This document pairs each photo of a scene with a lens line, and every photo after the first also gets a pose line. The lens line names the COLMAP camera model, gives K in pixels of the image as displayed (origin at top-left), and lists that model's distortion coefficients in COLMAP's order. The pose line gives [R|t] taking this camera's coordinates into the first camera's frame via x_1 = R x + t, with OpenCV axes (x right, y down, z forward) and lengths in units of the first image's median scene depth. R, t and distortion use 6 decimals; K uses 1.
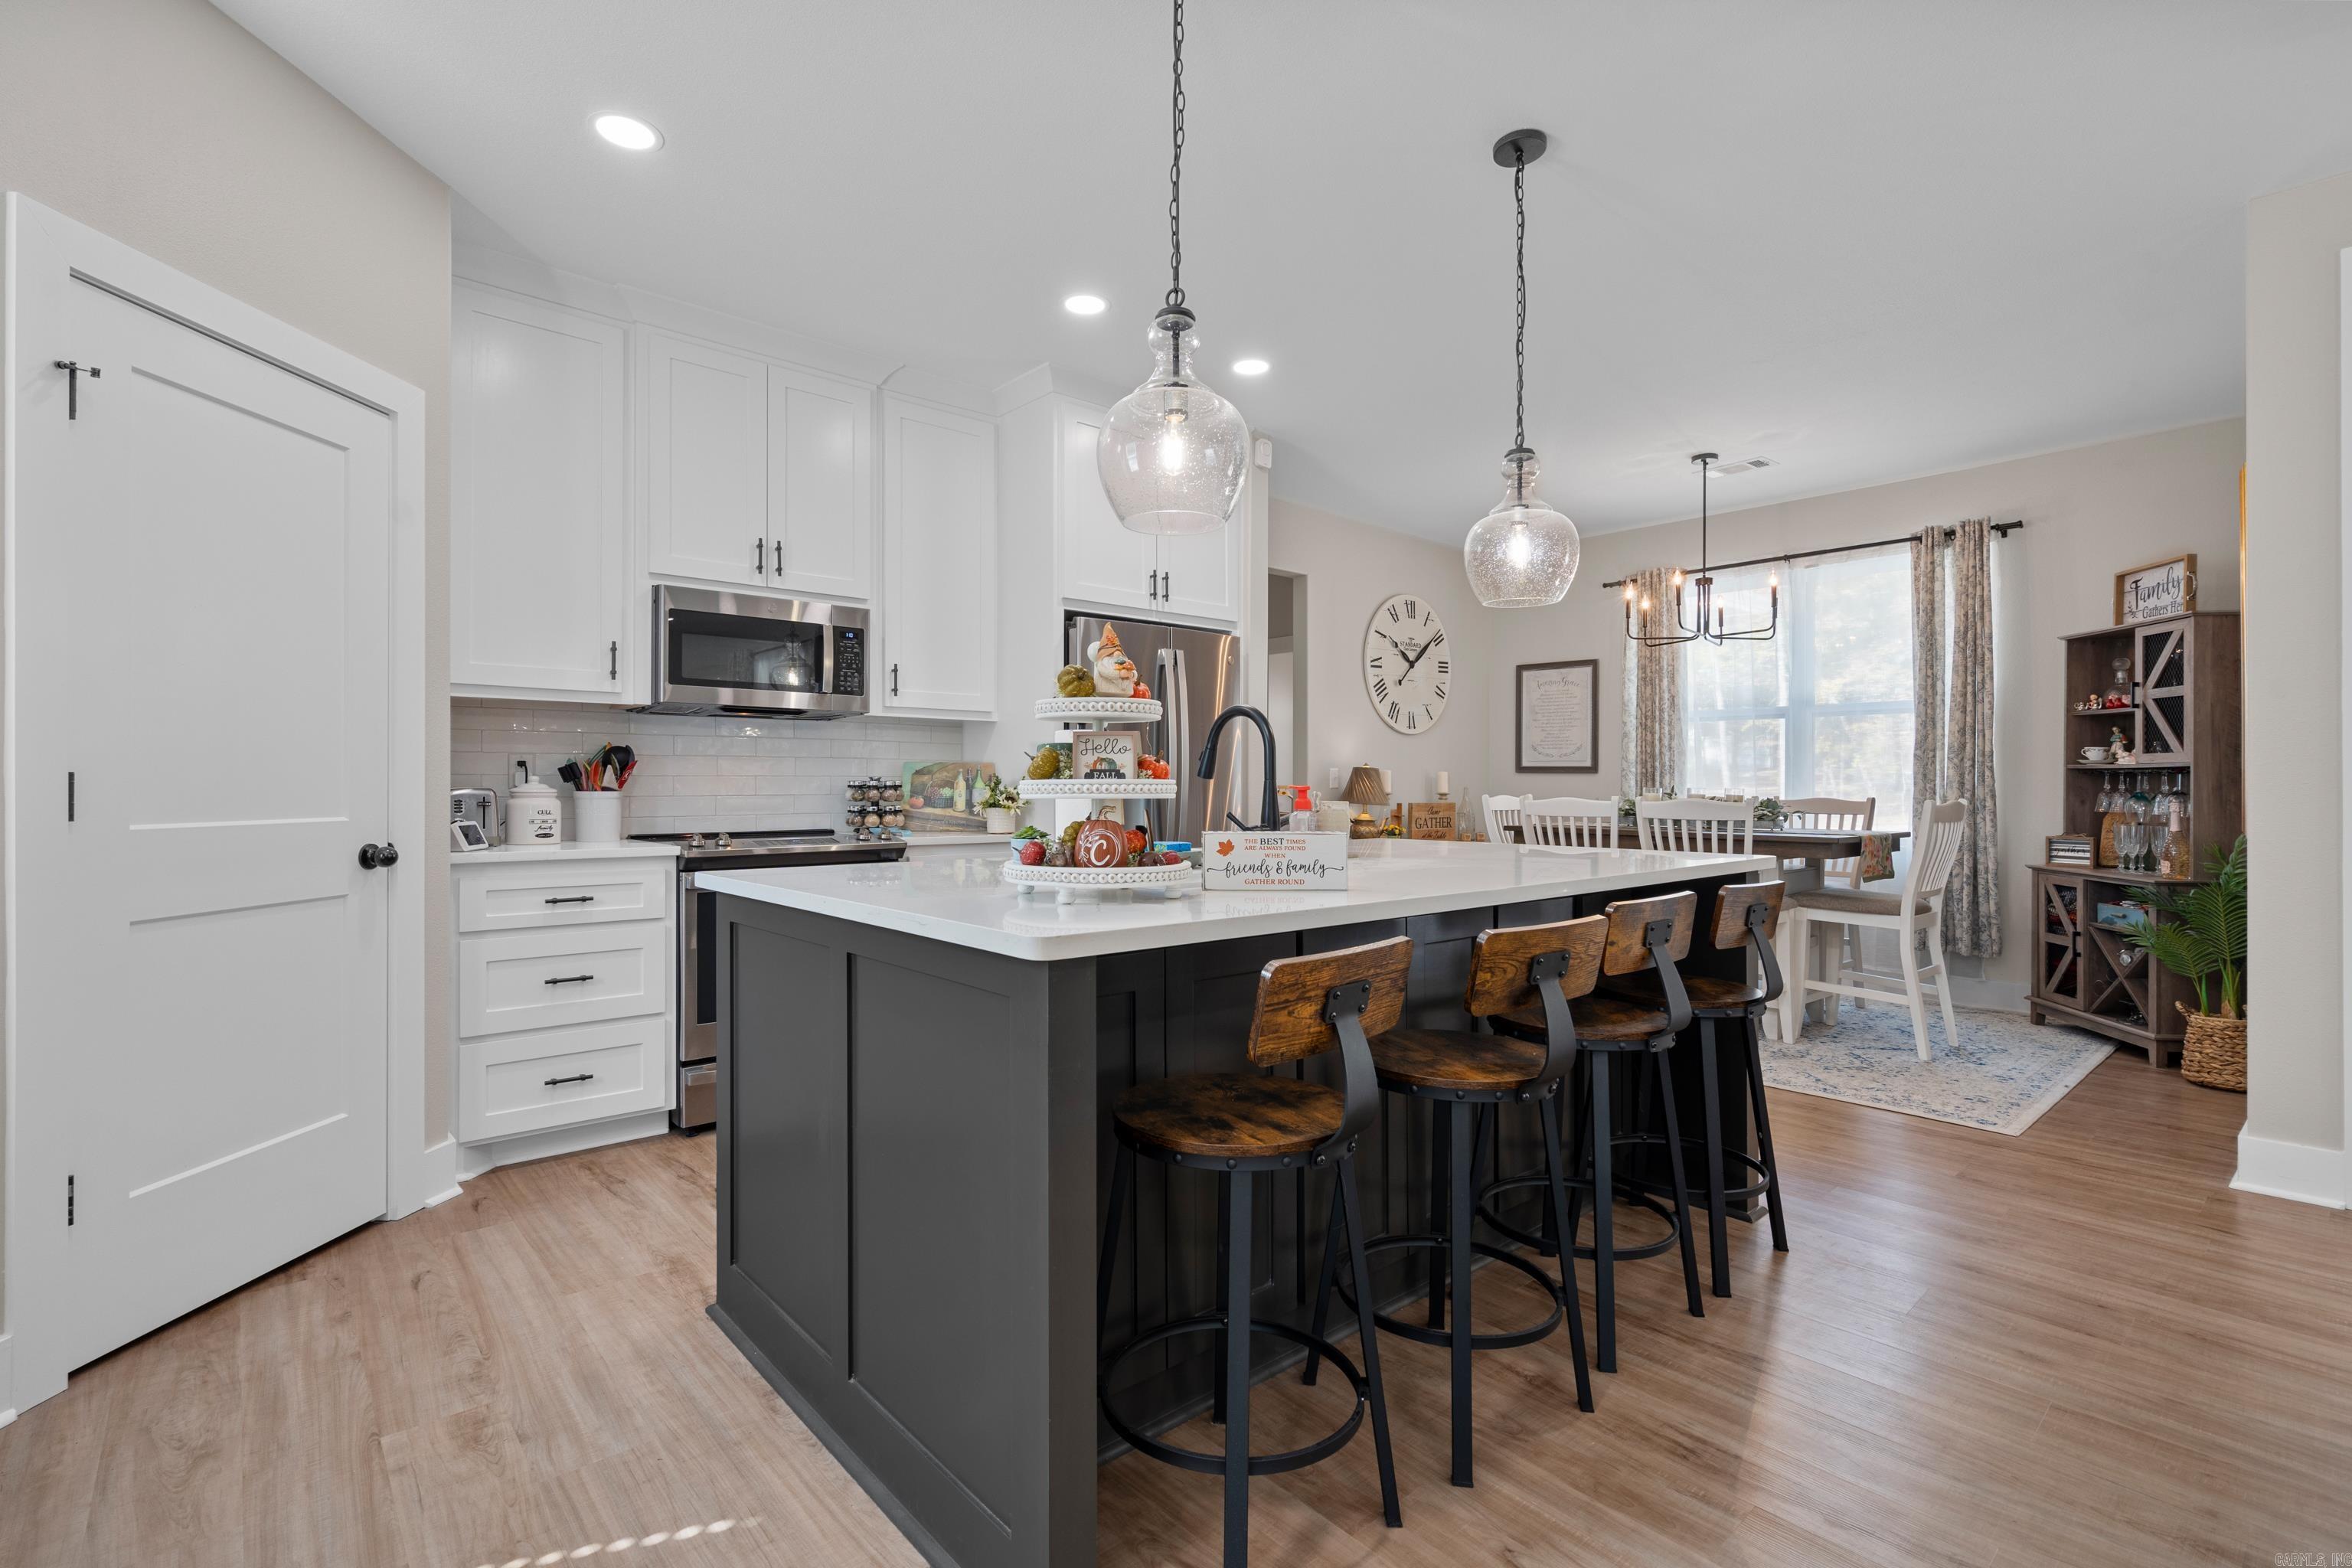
lens RADIAL K [[1067.4, 0, 1173.3], [0, 1067.4, 782.1], [0, 0, 1]] dist [0.000029, 0.000688]
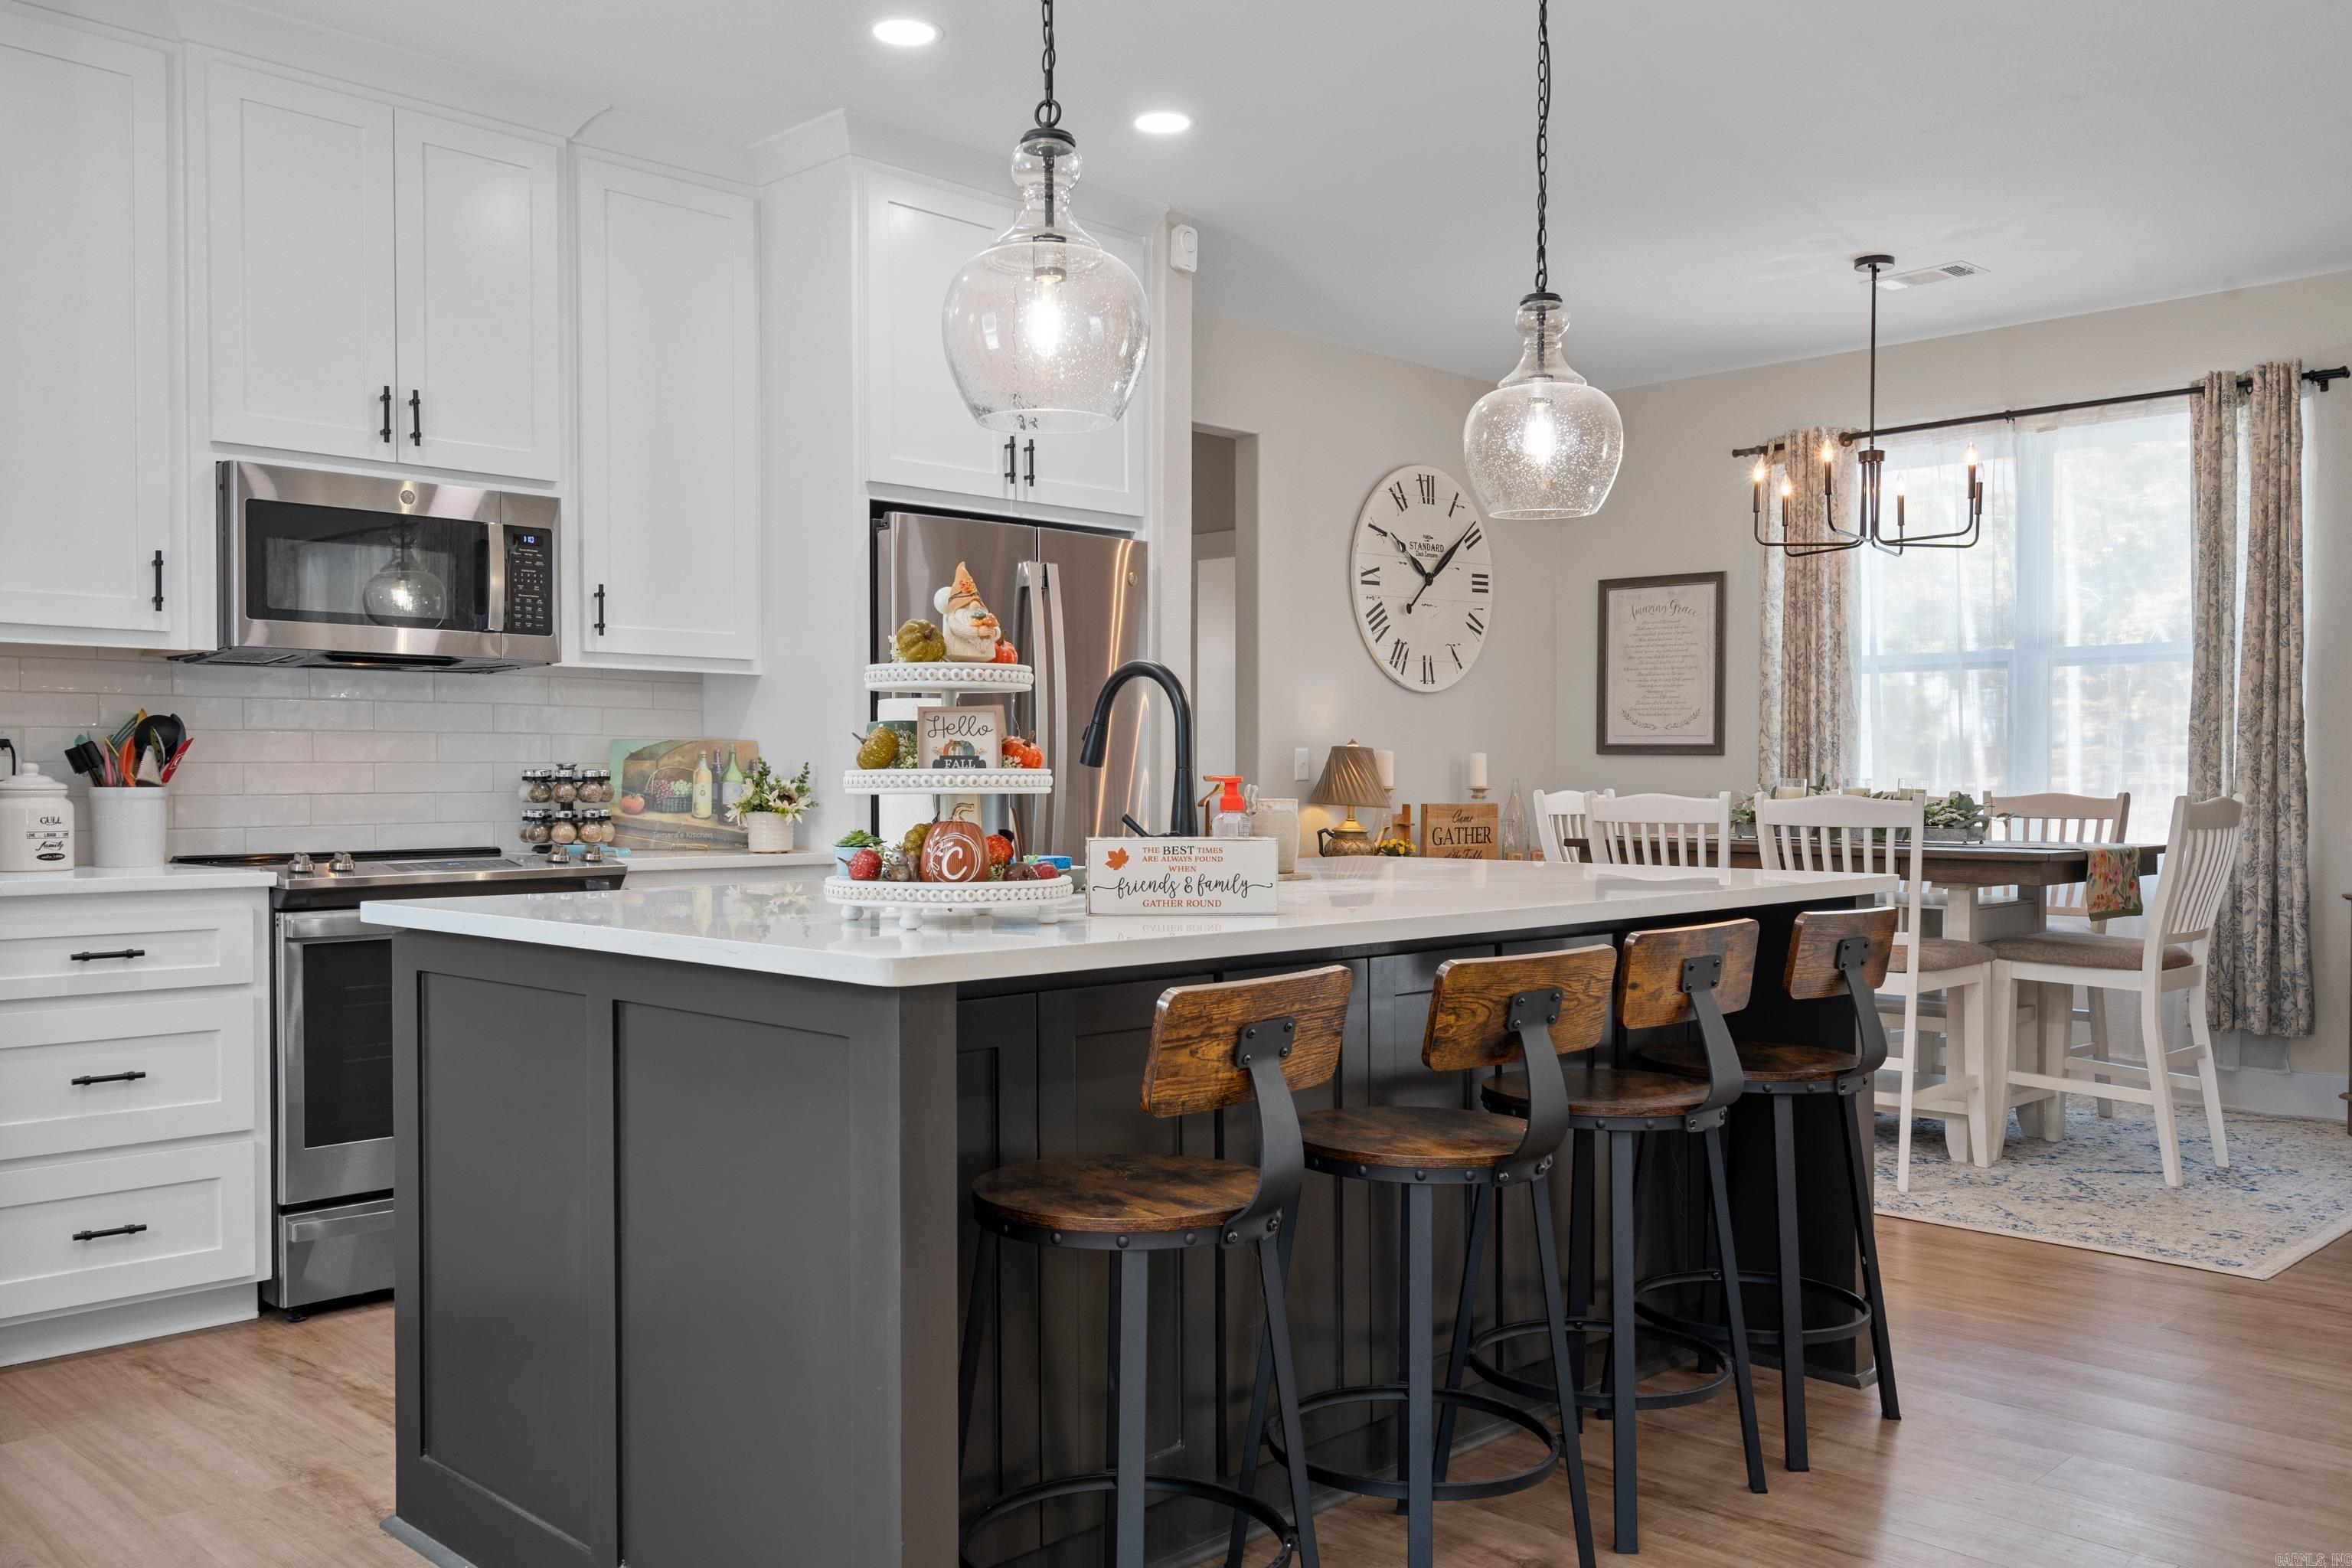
lens RADIAL K [[1915.8, 0, 1176.5], [0, 1915.8, 807.0], [0, 0, 1]] dist [0.019292, -0.009093]
pose [[0.997403, -0.003100, 0.071958, -0.003081], [0.001707, 0.999810, 0.019410, -0.000641], [-0.072005, -0.019237, 0.997219, -0.161326]]
